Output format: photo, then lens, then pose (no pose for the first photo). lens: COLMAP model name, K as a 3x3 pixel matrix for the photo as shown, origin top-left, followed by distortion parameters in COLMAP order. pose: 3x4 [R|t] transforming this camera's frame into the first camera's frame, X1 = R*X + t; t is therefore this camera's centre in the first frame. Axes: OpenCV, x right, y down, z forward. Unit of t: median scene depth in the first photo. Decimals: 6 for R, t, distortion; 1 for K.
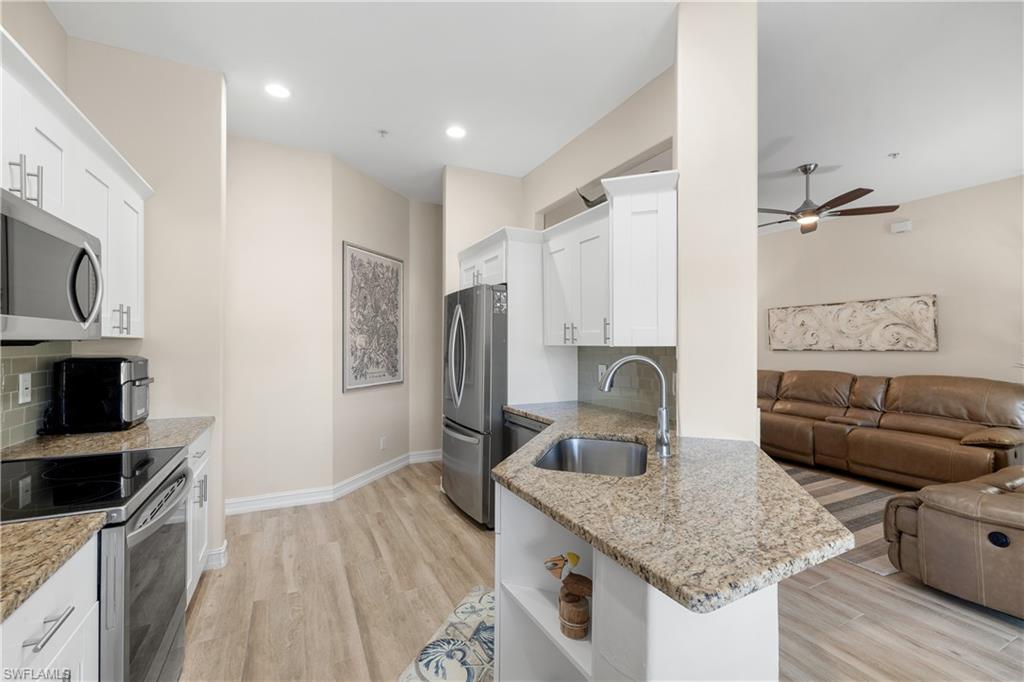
lens RADIAL K [[432.0, 0, 511.6], [0, 432.0, 345.0], [0, 0, 1]] dist [0.002995, -0.000649]
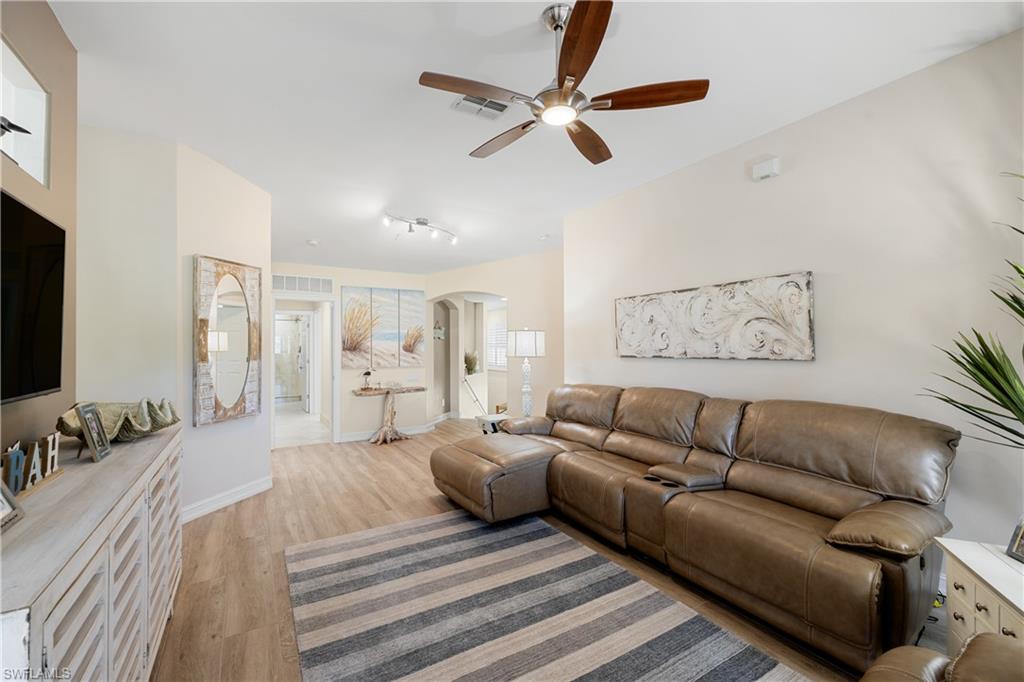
lens RADIAL K [[432.0, 0, 512.9], [0, 432.0, 344.2], [0, 0, 1]] dist [0.002995, -0.000649]
pose [[0.996520, -0.002453, 0.083322, 0.488332], [0.002818, 0.999987, -0.004257, -0.008332], [-0.083311, 0.004477, 0.996514, 0.403220]]
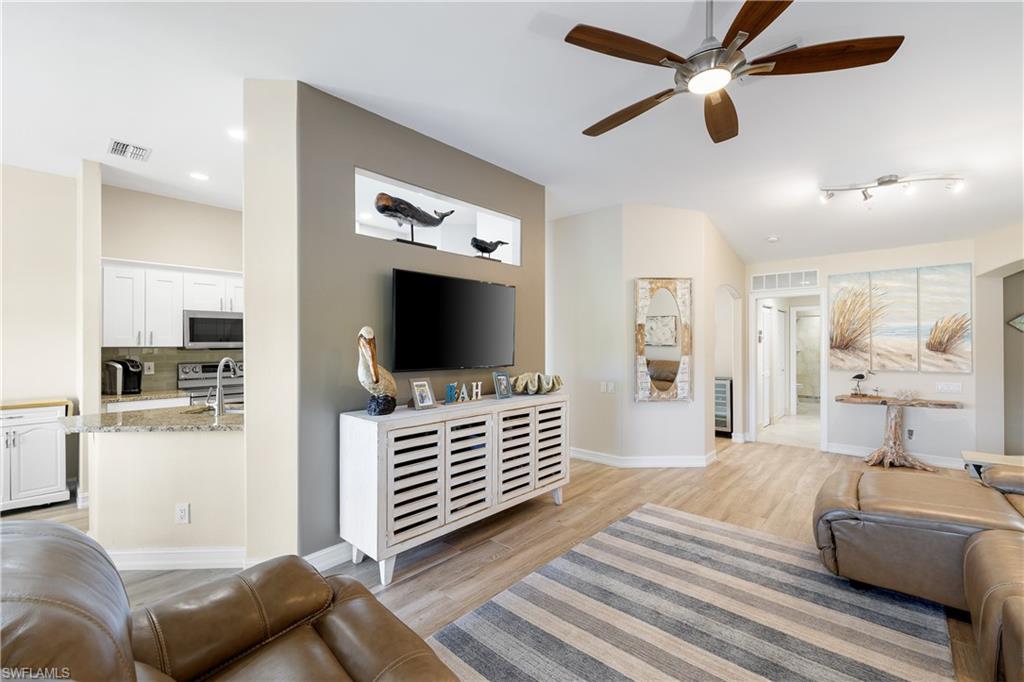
lens RADIAL K [[432.0, 0, 506.5], [0, 432.0, 342.8], [0, 0, 1]] dist [0.002995, -0.000649]
pose [[0.359221, -0.004880, -0.933240, 1.127509], [0.001387, 0.999988, -0.004695, -0.007723], [0.933251, 0.000392, 0.359224, 0.616163]]
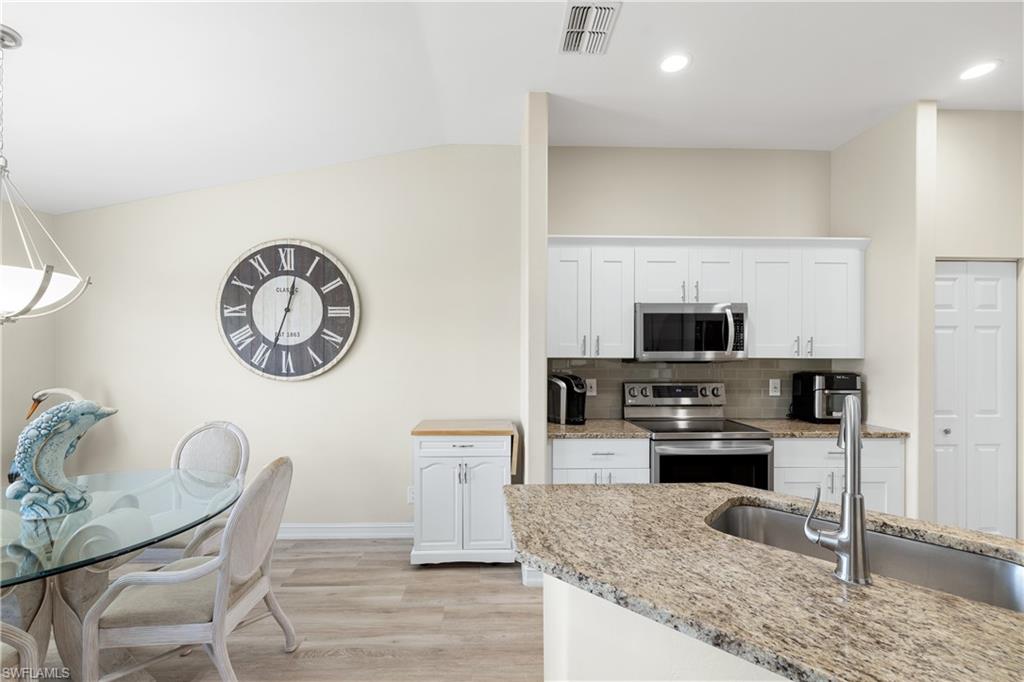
lens RADIAL K [[432.0, 0, 512.9], [0, 432.0, 348.2], [0, 0, 1]] dist [0.002995, -0.000649]
pose [[-0.404700, -0.016731, -0.914296, 0.280161], [-0.004386, 0.999857, -0.016355, -0.008221], [0.914439, -0.002609, -0.404716, 0.223053]]
